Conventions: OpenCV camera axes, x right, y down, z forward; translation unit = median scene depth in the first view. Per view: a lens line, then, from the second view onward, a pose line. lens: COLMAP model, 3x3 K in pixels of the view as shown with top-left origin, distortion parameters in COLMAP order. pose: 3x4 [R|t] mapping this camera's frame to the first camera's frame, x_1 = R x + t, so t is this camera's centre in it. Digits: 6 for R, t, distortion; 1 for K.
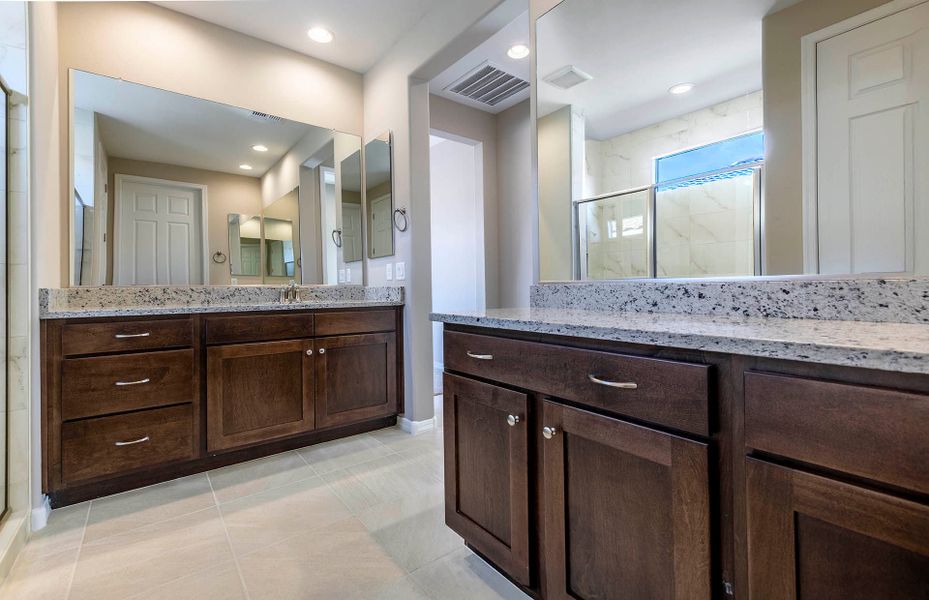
lens RADIAL K [[439.9, 0, 470.1], [0, 439.9, 295.1], [0, 0, 1]] dist [0.006848, 0.000103]
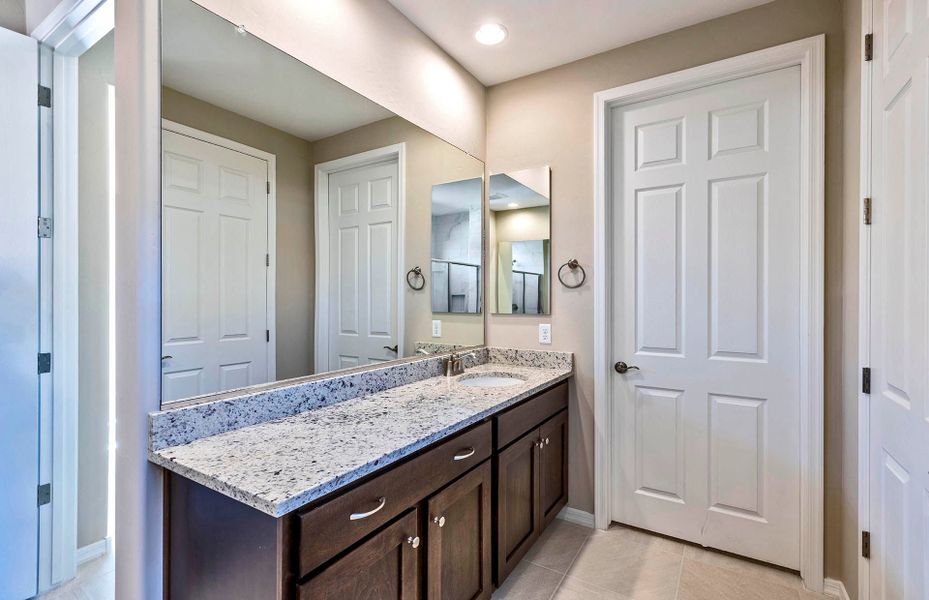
lens RADIAL K [[439.9, 0, 470.1], [0, 439.9, 295.1], [0, 0, 1]] dist [0.006848, 0.000103]
pose [[-0.387866, 0.004837, 0.921703, -0.820960], [-0.002765, 0.999976, -0.006411, -0.256037], [-0.921712, -0.005035, -0.387843, 1.166012]]
